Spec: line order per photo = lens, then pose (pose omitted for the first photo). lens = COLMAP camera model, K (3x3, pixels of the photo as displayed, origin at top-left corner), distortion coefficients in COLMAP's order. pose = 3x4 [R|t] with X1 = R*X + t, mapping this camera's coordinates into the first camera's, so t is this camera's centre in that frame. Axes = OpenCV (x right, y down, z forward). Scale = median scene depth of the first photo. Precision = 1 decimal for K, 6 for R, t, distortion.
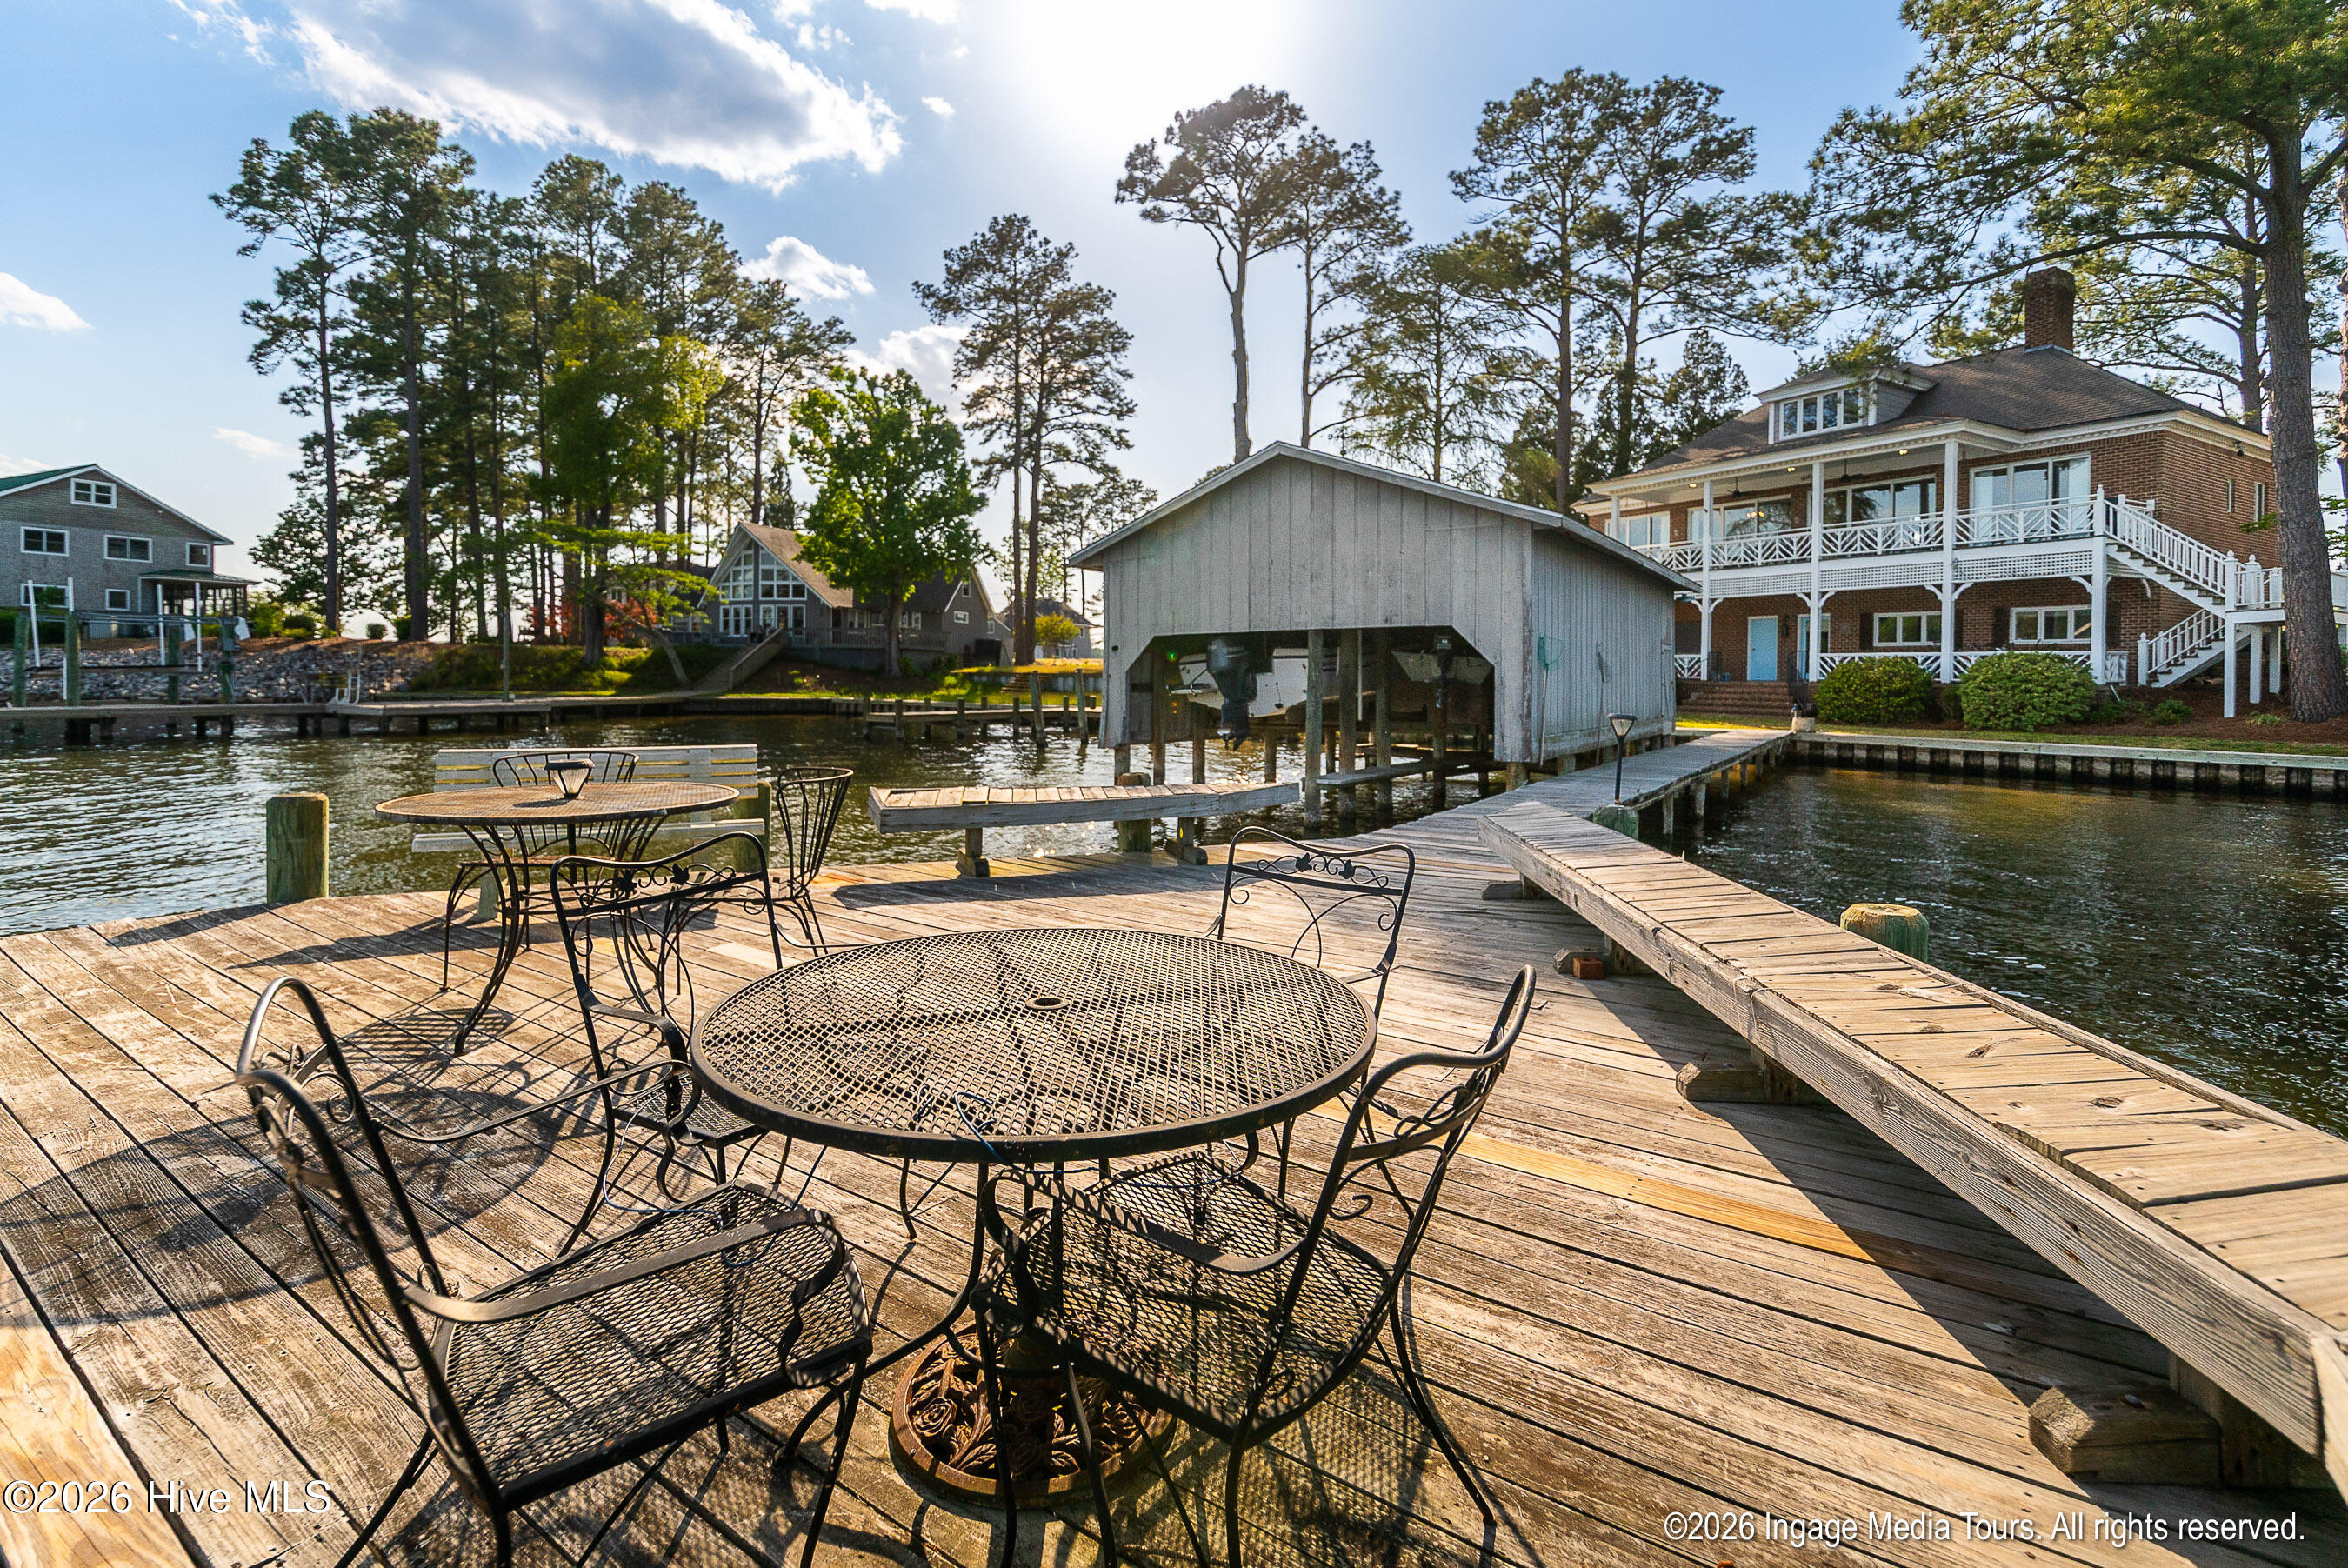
lens RADIAL K [[1058.7, 0, 1163.5], [0, 1058.7, 690.2], [0, 0, 1]] dist [0.002706, 0.000179]
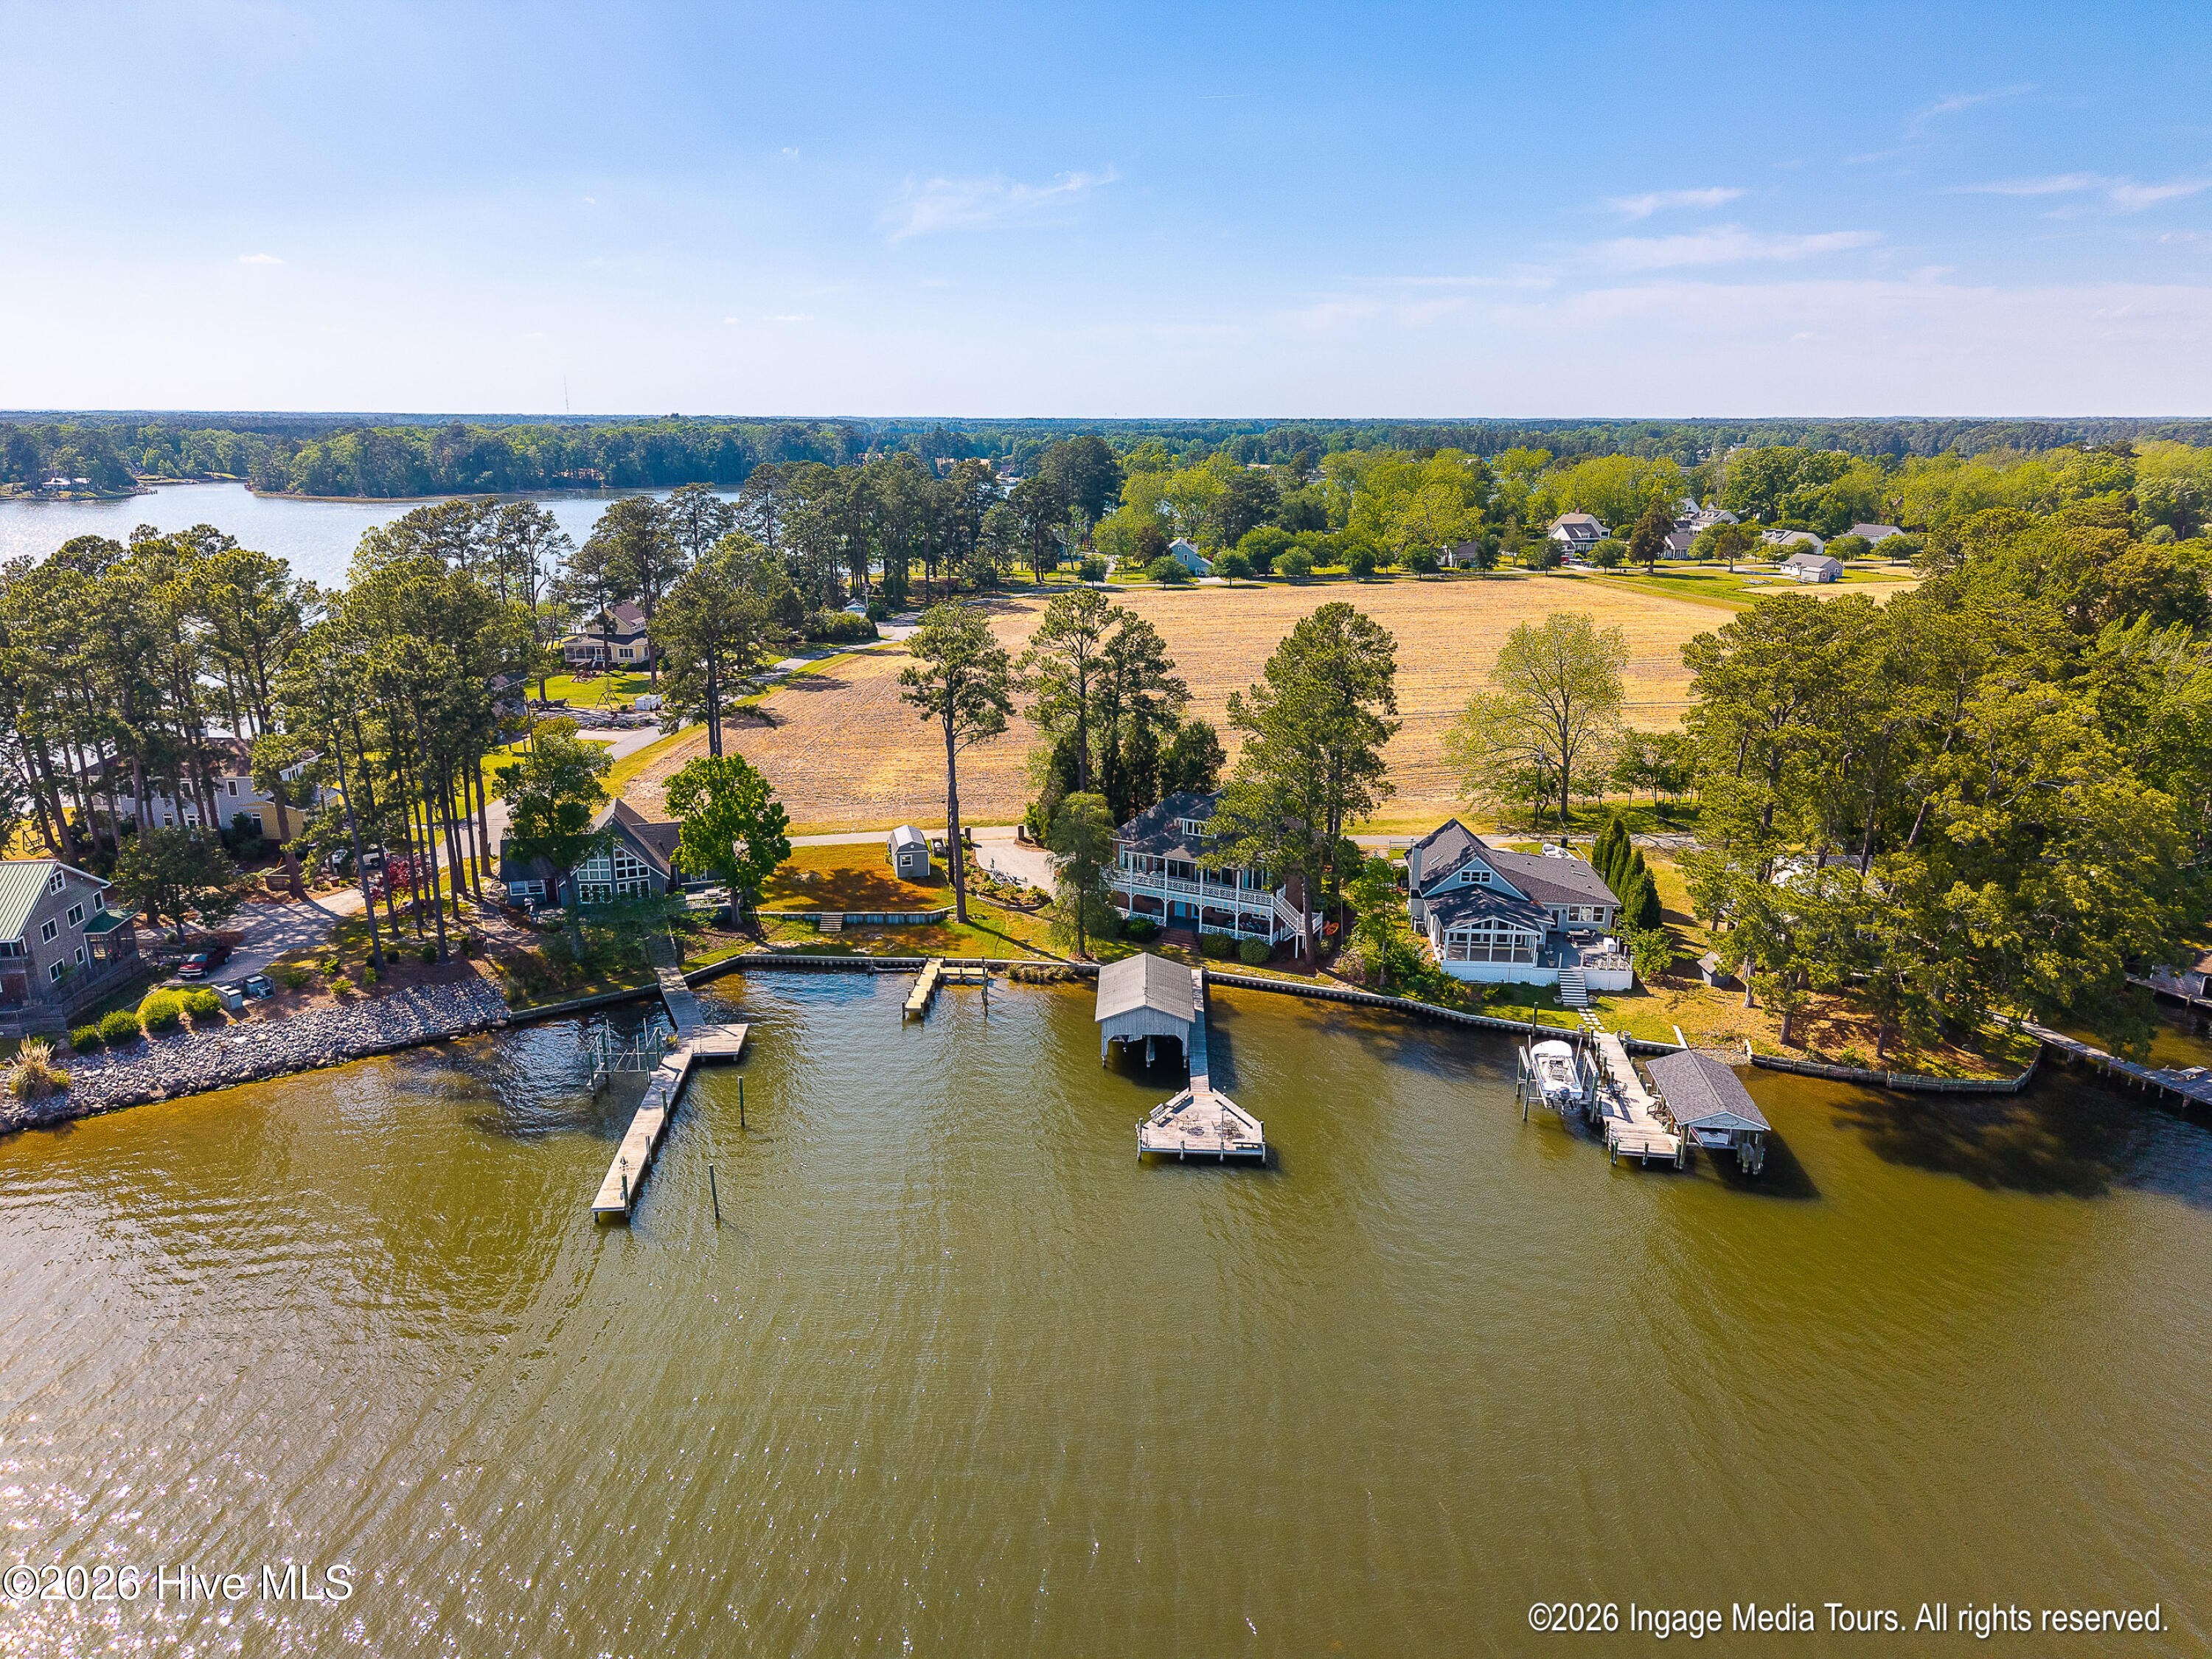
lens RADIAL K [[1482.0, 0, 1091.1], [0, 1482.0, 875.0], [0, 0, 1]] dist [0.048606, -0.033510]
pose [[0.846218, -0.173035, 0.503958, -1.019755], [0.020299, 0.955585, 0.294017, -0.831859], [-0.532450, -0.238573, 0.812145, -1.295010]]
